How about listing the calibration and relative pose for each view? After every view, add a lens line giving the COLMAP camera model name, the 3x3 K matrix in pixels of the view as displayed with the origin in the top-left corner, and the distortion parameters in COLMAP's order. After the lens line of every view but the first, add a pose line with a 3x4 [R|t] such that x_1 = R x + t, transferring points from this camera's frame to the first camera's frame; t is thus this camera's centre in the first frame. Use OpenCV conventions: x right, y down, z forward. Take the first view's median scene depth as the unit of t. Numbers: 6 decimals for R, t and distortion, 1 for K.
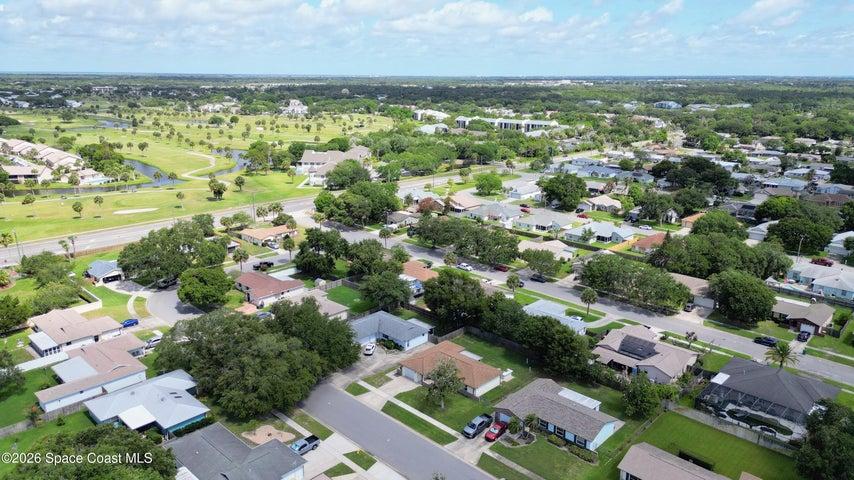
lens RADIAL K [[597.4, 0, 422.7], [0, 597.4, 240.6], [0, 0, 1]] dist [0.075964, -0.072206]
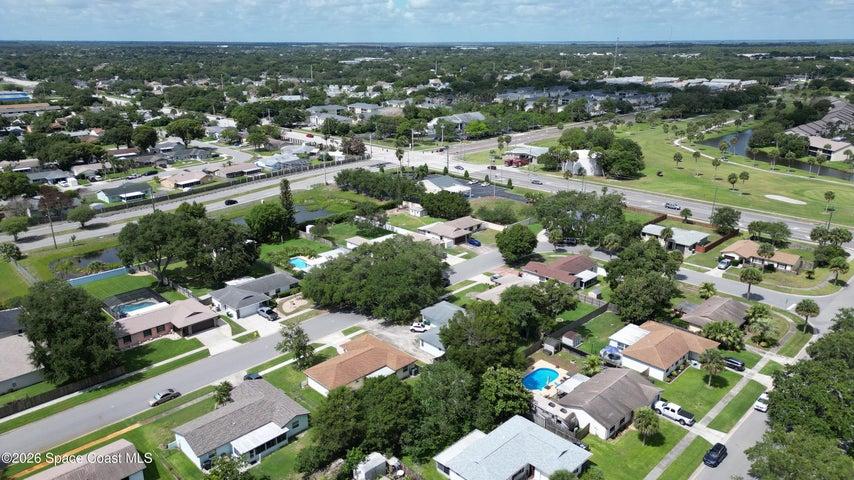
lens RADIAL K [[597.4, 0, 422.7], [0, 597.4, 240.6], [0, 0, 1]] dist [0.075964, -0.072206]
pose [[-0.023969, 0.310327, -0.950328, 0.628590], [-0.265910, 0.914378, 0.305295, -0.196558], [0.963700, 0.260019, 0.060602, 0.720459]]
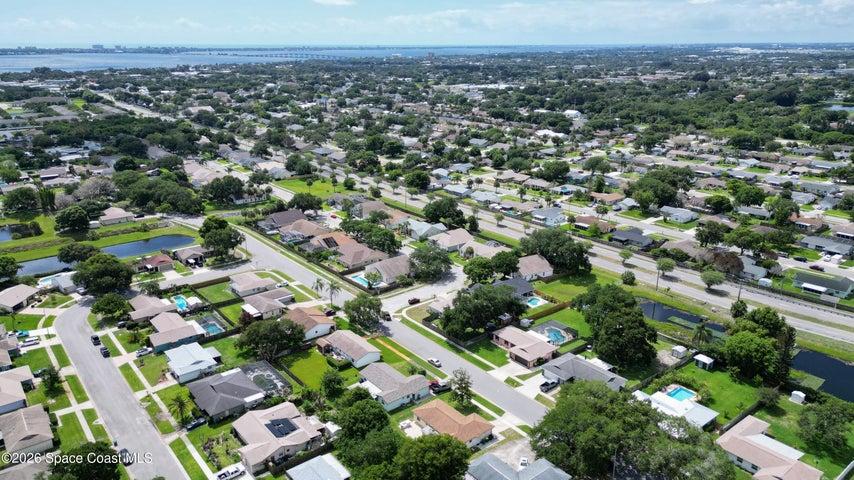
lens RADIAL K [[614.4, 0, 427.0], [0, 614.4, 240.0], [0, 0, 1]] dist [0.081766, -0.091422]
pose [[-0.992433, -0.051553, 0.111440, -0.019410], [0.017533, 0.838790, 0.544173, -0.544629], [-0.121529, 0.542009, -0.831539, 1.322952]]
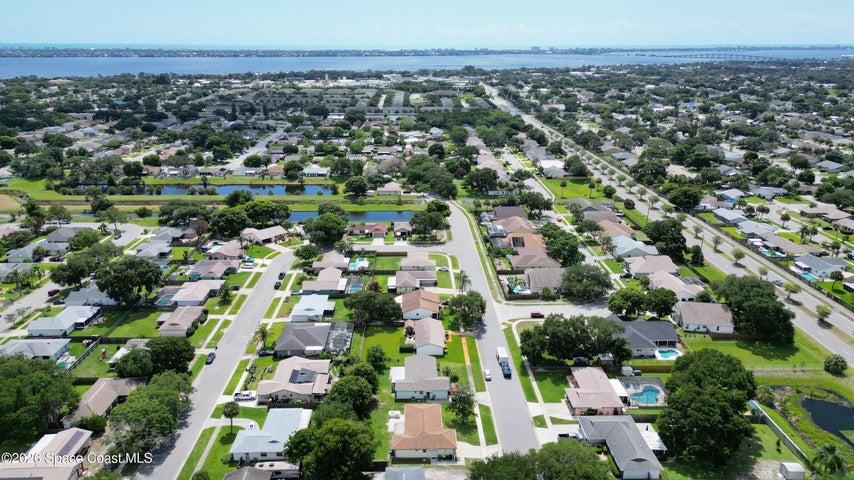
lens RADIAL K [[597.4, 0, 422.7], [0, 597.4, 240.6], [0, 0, 1]] dist [0.075964, -0.072206]
pose [[-0.711563, -0.234714, 0.662259, -0.469459], [0.173272, 0.854824, 0.489134, -0.494961], [-0.680922, 0.462801, -0.567592, 1.092712]]
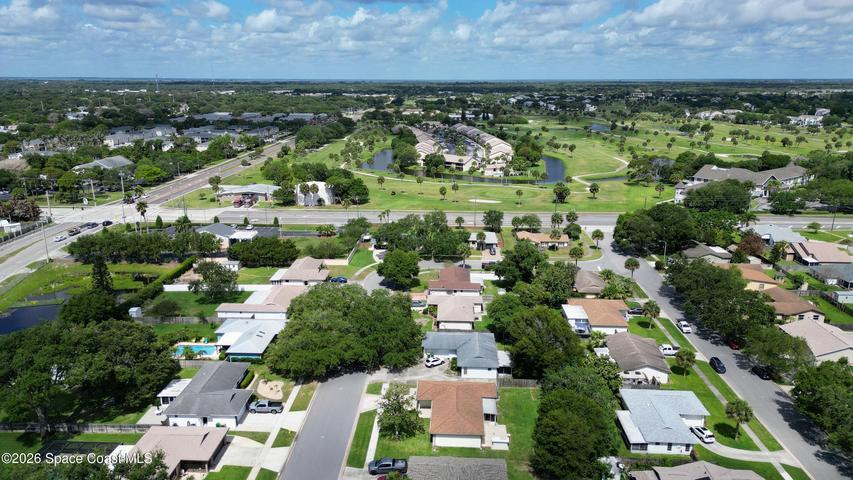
lens RADIAL K [[596.7, 0, 422.2], [0, 596.7, 240.6], [0, 0, 1]] dist [0.075964, -0.072206]
pose [[0.657863, 0.193115, -0.727958, 0.448207], [-0.199850, 0.976678, 0.078490, -0.065439], [0.726138, 0.093847, 0.681115, 0.244523]]
